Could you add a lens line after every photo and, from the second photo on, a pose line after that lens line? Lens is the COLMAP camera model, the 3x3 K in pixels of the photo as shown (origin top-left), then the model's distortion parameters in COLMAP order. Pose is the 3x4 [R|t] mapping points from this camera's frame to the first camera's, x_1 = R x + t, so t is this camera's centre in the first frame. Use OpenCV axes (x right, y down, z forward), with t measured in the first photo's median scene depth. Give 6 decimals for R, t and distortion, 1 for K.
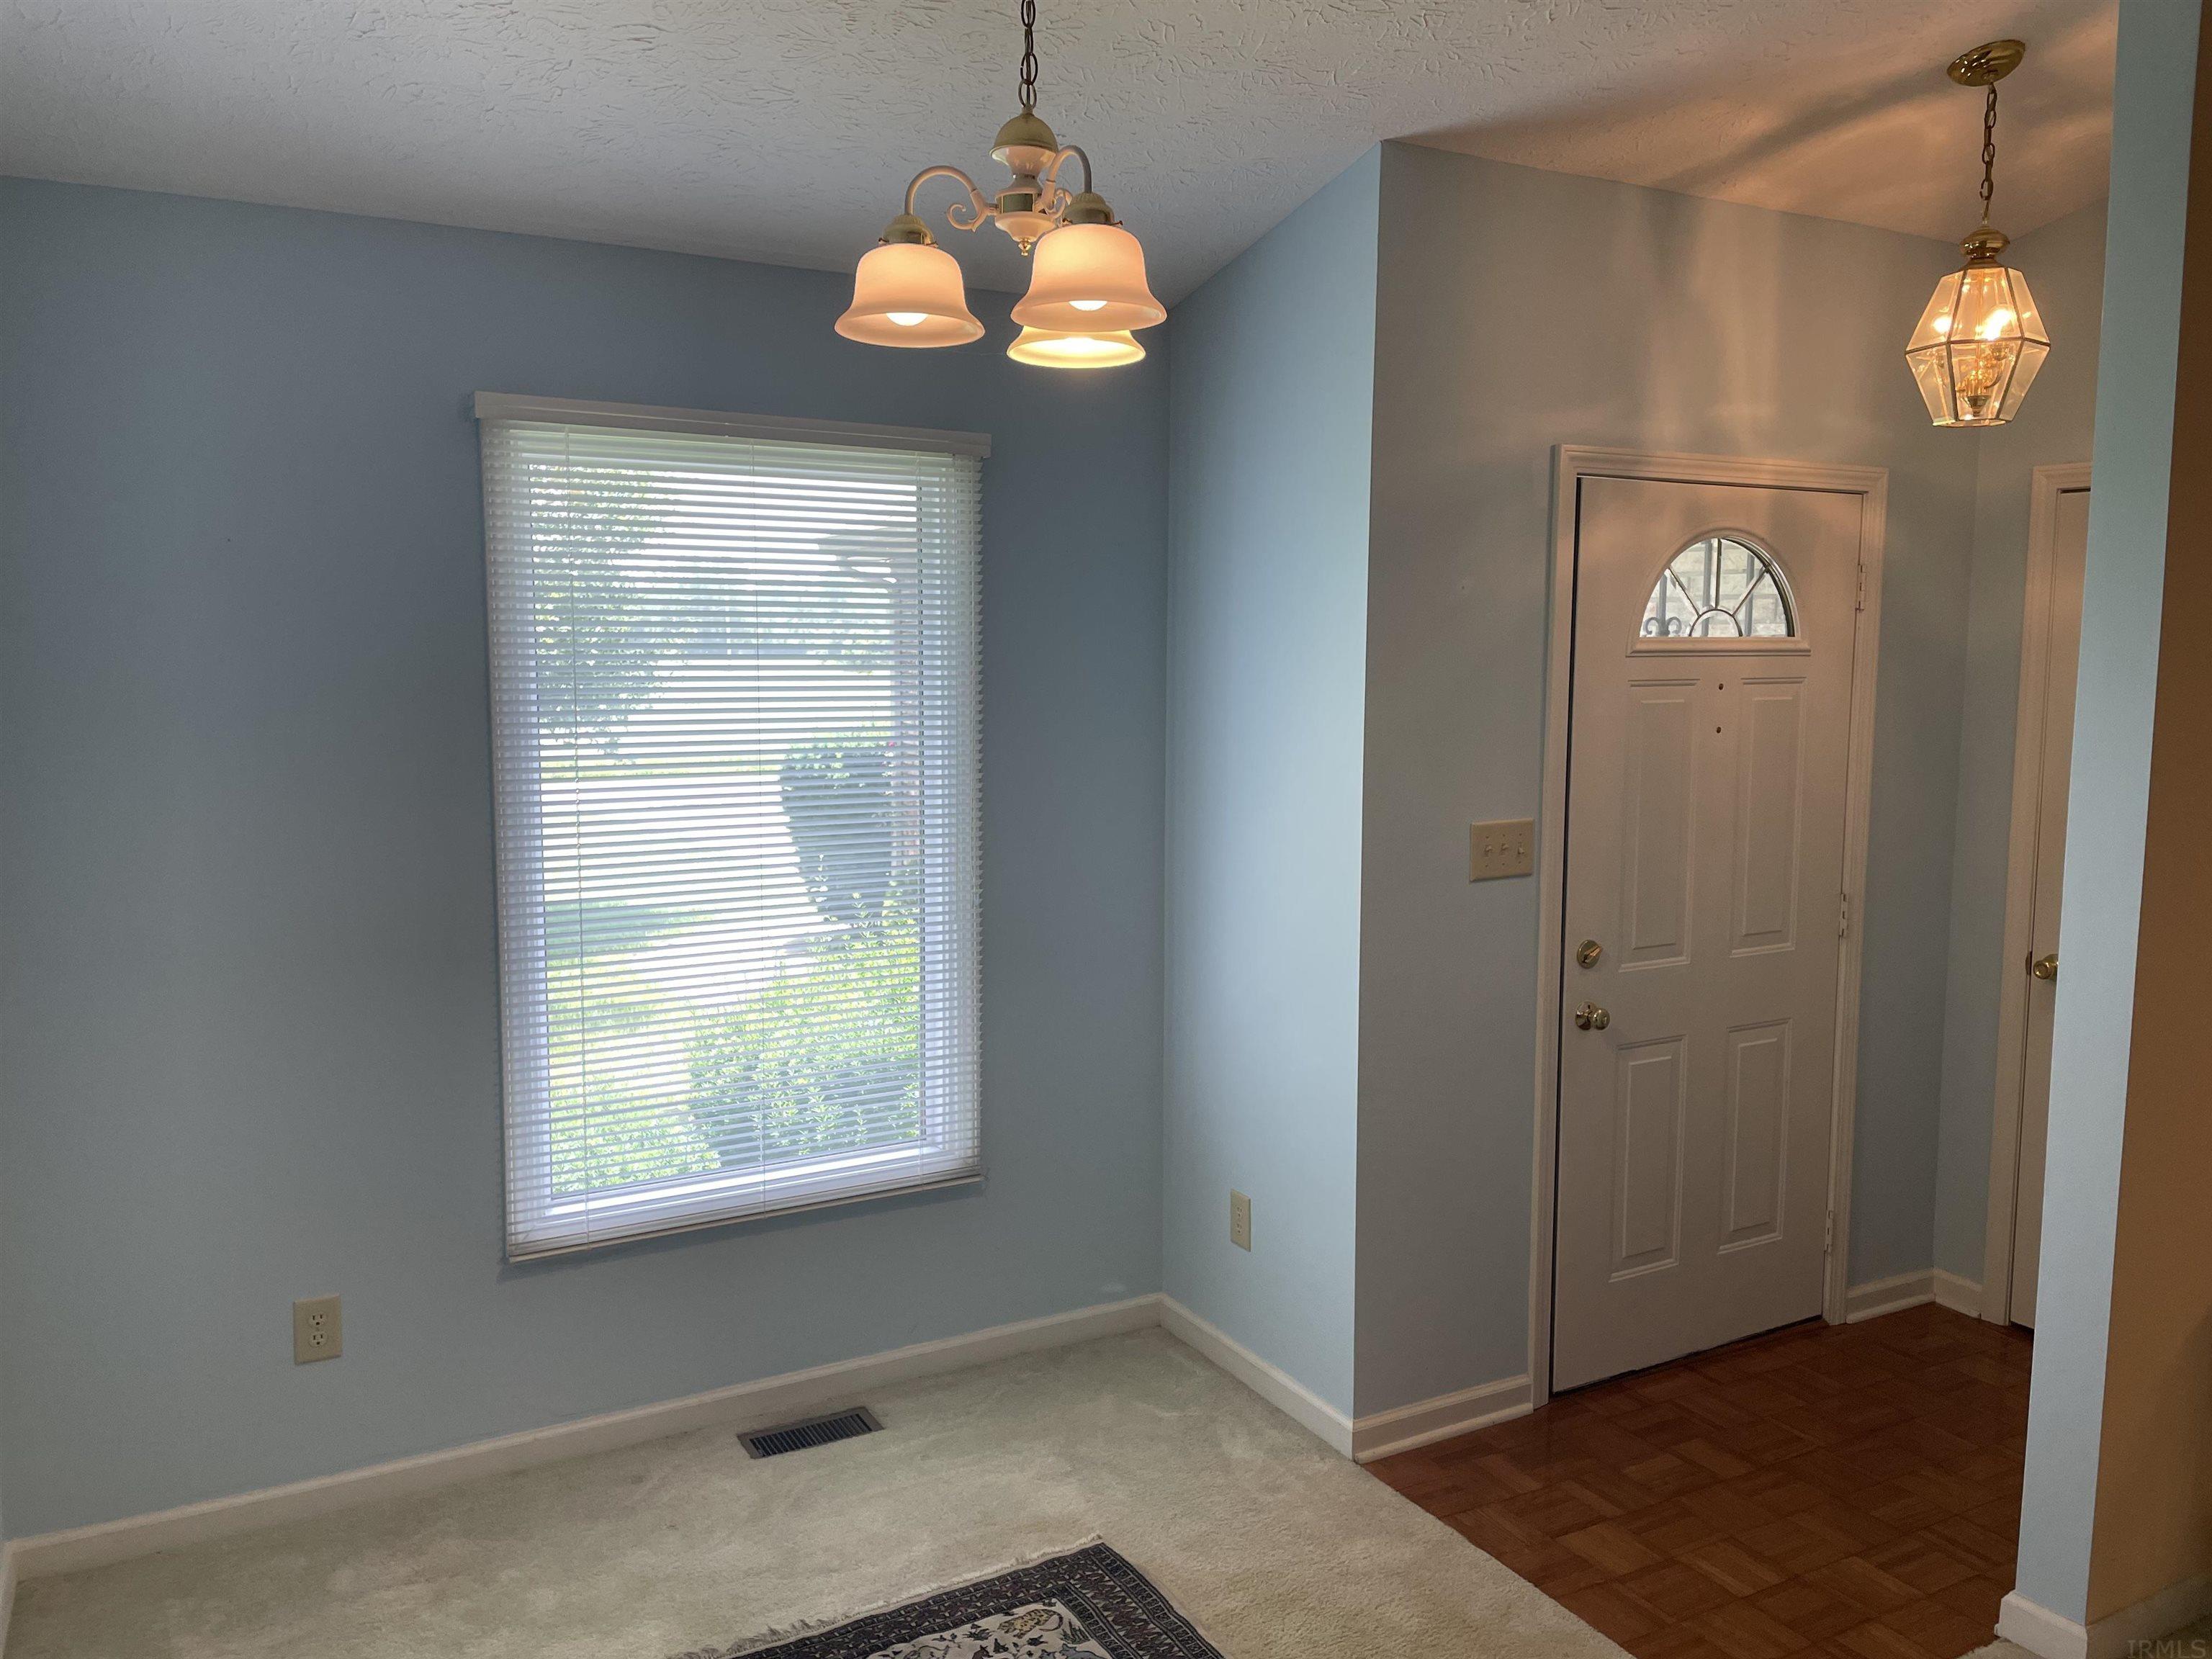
lens RADIAL K [[1643.6, 0, 1098.9], [0, 1643.6, 830.4], [0, 0, 1]] dist [0.025499, -0.010310]
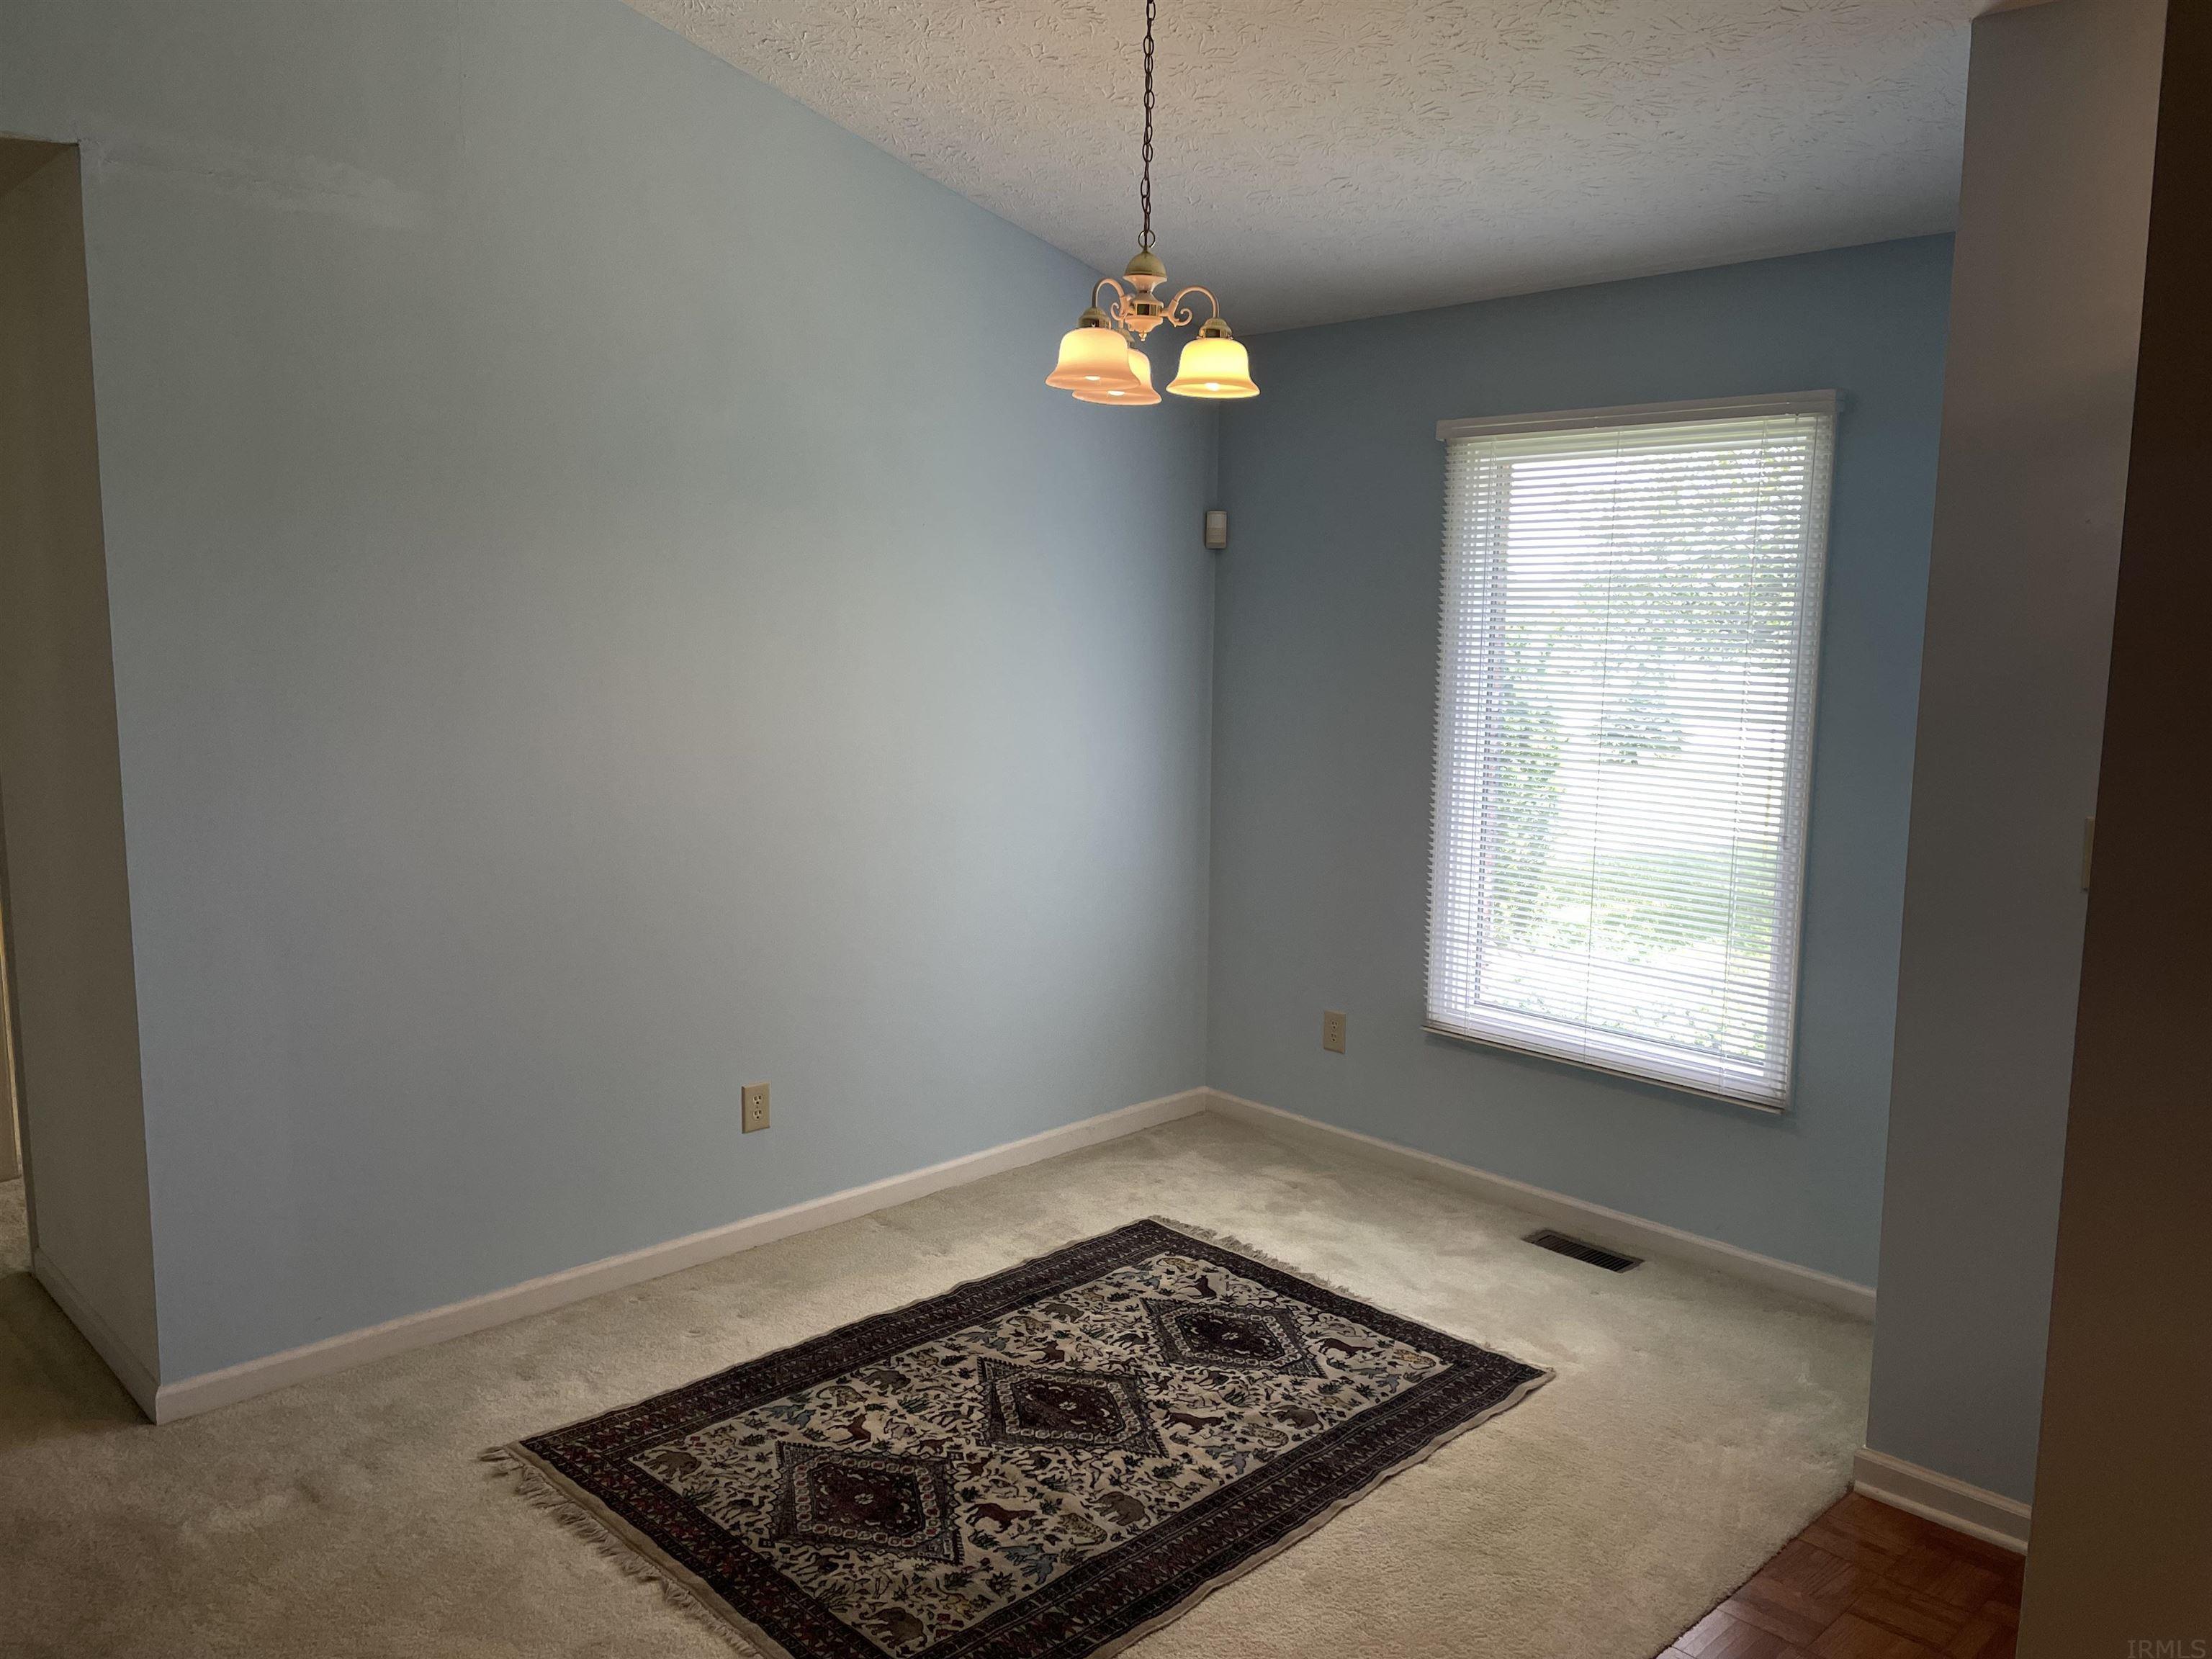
lens RADIAL K [[1643.6, 0, 1091.0], [0, 1643.6, 816.9], [0, 0, 1]] dist [0.025499, -0.010310]
pose [[0.254316, 0.129708, -0.958384, 0.924195], [-0.114975, 0.987993, 0.103206, -0.035293], [0.960263, 0.083943, 0.266176, 0.330391]]
